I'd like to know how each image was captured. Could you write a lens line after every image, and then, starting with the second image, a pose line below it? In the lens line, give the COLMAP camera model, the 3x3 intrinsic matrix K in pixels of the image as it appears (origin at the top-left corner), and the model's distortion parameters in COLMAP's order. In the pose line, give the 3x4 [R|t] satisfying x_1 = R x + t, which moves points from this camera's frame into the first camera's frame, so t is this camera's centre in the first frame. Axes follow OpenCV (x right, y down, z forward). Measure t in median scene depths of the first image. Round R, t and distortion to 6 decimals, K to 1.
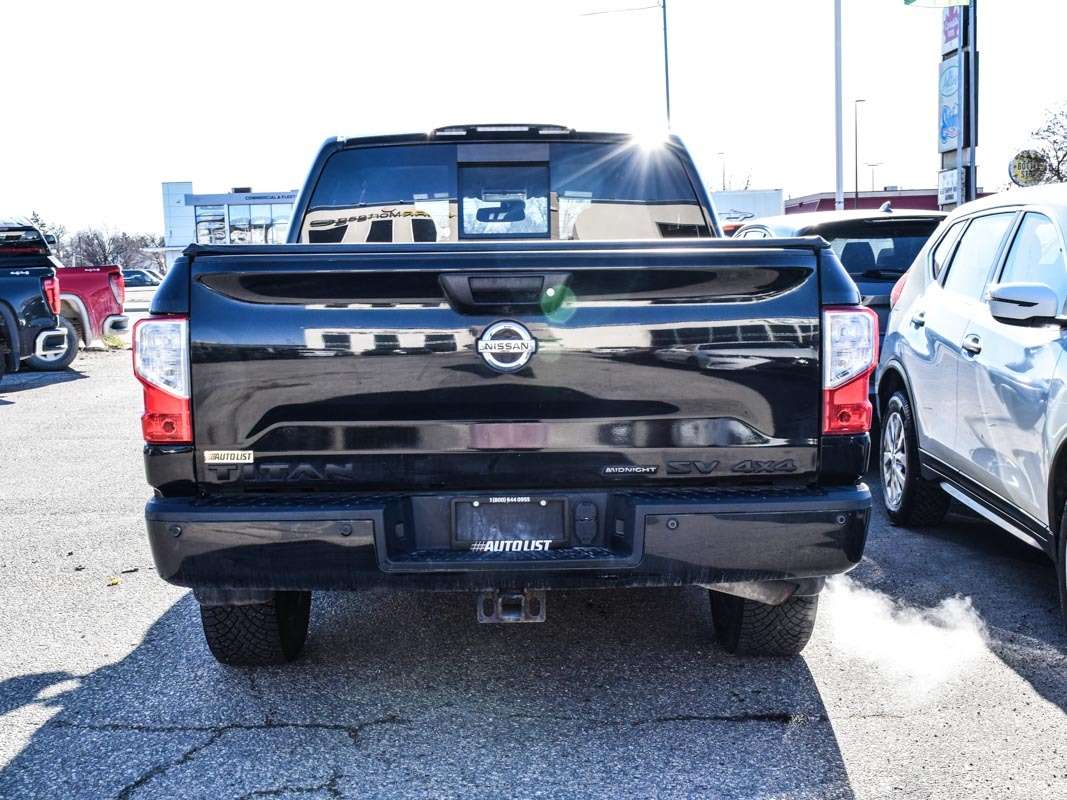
lens RADIAL K [[1429.2, 0, 533.5], [0, 1429.2, 400.0], [0, 0, 1]] dist [0.031615, 0.043724]
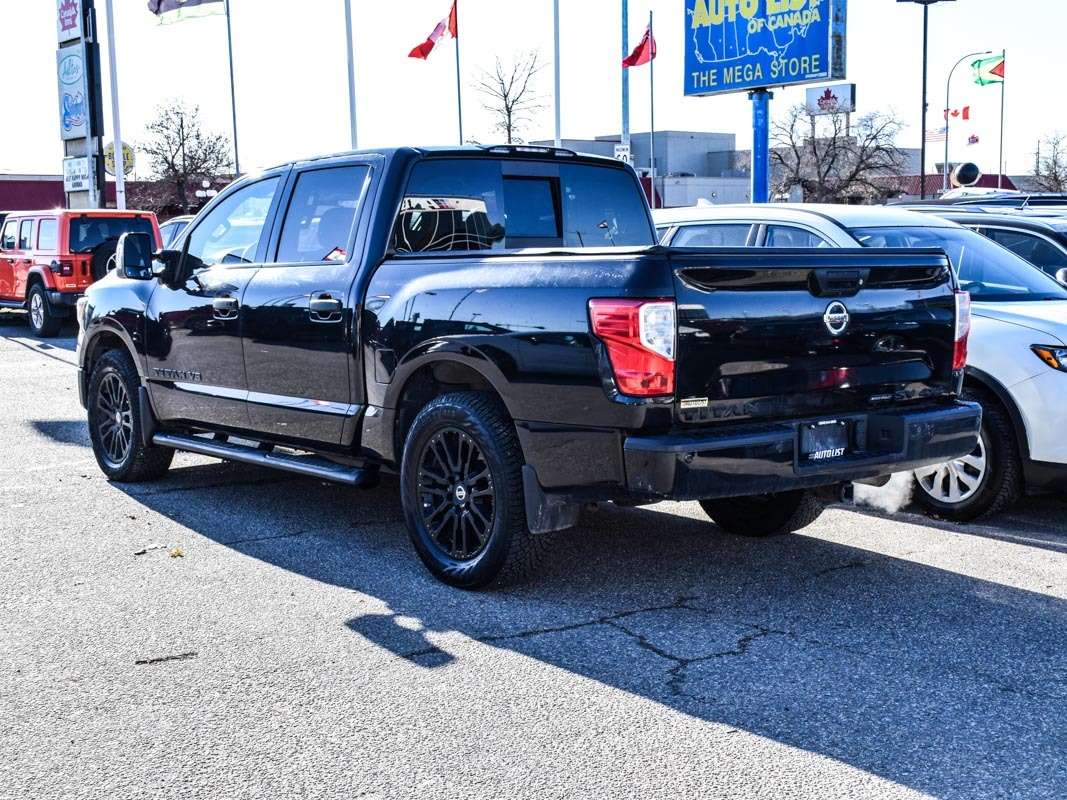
lens RADIAL K [[1429.2, 0, 533.5], [0, 1429.2, 400.0], [0, 0, 1]] dist [0.031615, 0.043724]
pose [[0.790635, -0.054400, 0.609866, -0.810318], [0.048452, 0.998480, 0.026250, -0.004601], [-0.610367, 0.008795, 0.792070, 0.013147]]
